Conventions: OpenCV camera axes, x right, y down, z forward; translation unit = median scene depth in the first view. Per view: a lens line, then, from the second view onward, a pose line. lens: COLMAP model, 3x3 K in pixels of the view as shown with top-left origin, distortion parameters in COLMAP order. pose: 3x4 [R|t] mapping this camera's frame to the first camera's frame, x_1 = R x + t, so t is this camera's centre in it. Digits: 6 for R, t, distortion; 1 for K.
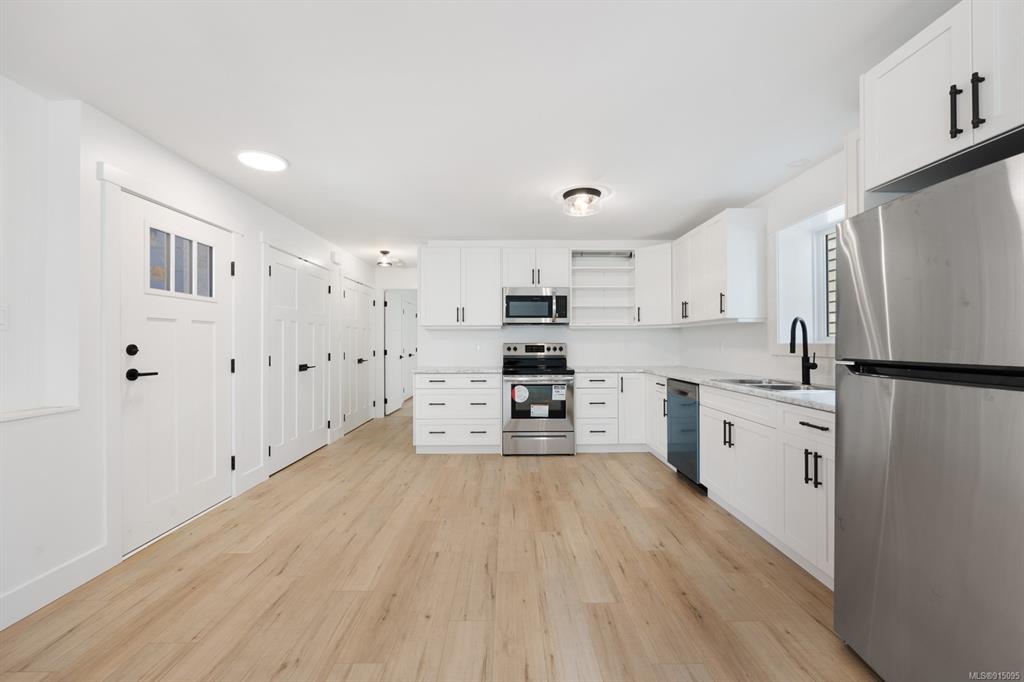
lens RADIAL K [[414.5, 0, 512.0], [0, 414.5, 341.0], [0, 0, 1]] dist [-0.001310, -0.000019]
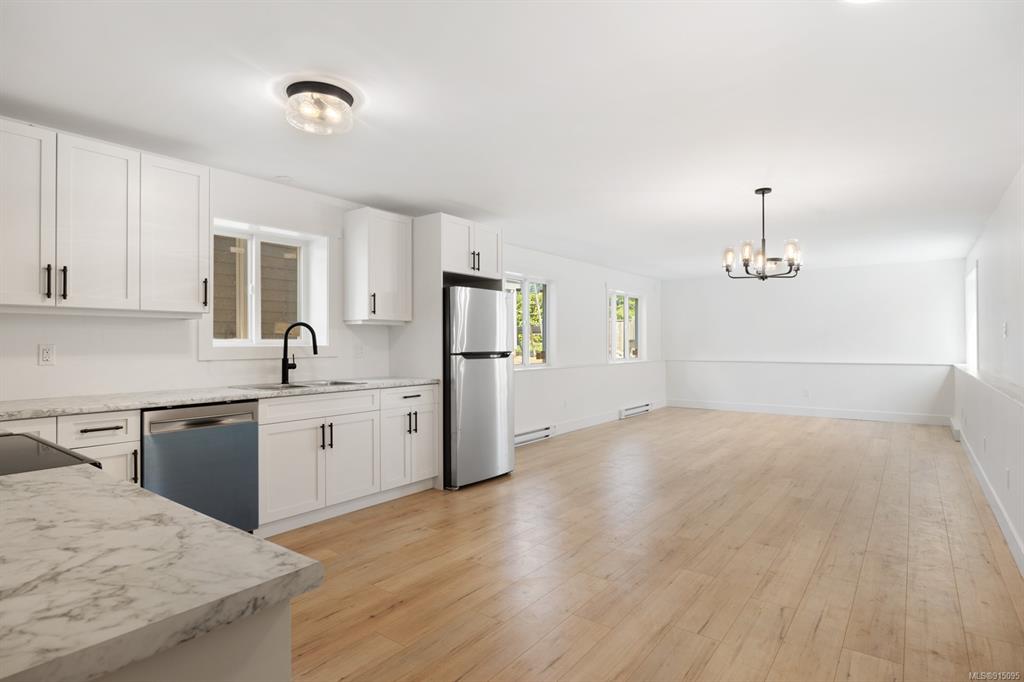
lens RADIAL K [[533.0, 0, 512.0], [0, 533.0, 341.0], [0, 0, 1]] dist [-0.005183, -0.000788]
pose [[-0.788592, 0.007326, 0.614873, -0.390616], [0.002006, 0.999954, -0.009341, 0.003981], [-0.614913, -0.006132, -0.788571, 1.086272]]
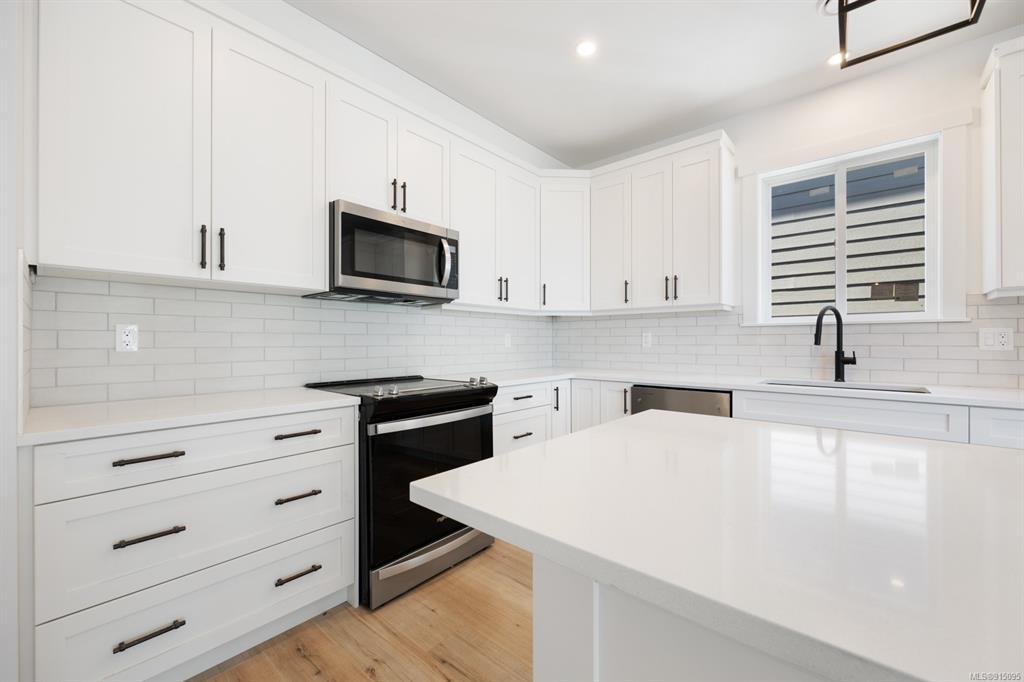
lens RADIAL K [[410.7, 0, 512.0], [0, 410.7, 341.0], [0, 0, 1]] dist [-0.002699, -0.000153]
pose [[0.666416, 0.010424, 0.745507, -0.225242], [-0.001041, 0.999914, -0.013051, 0.020205], [-0.745580, 0.007922, 0.666369, 0.623950]]
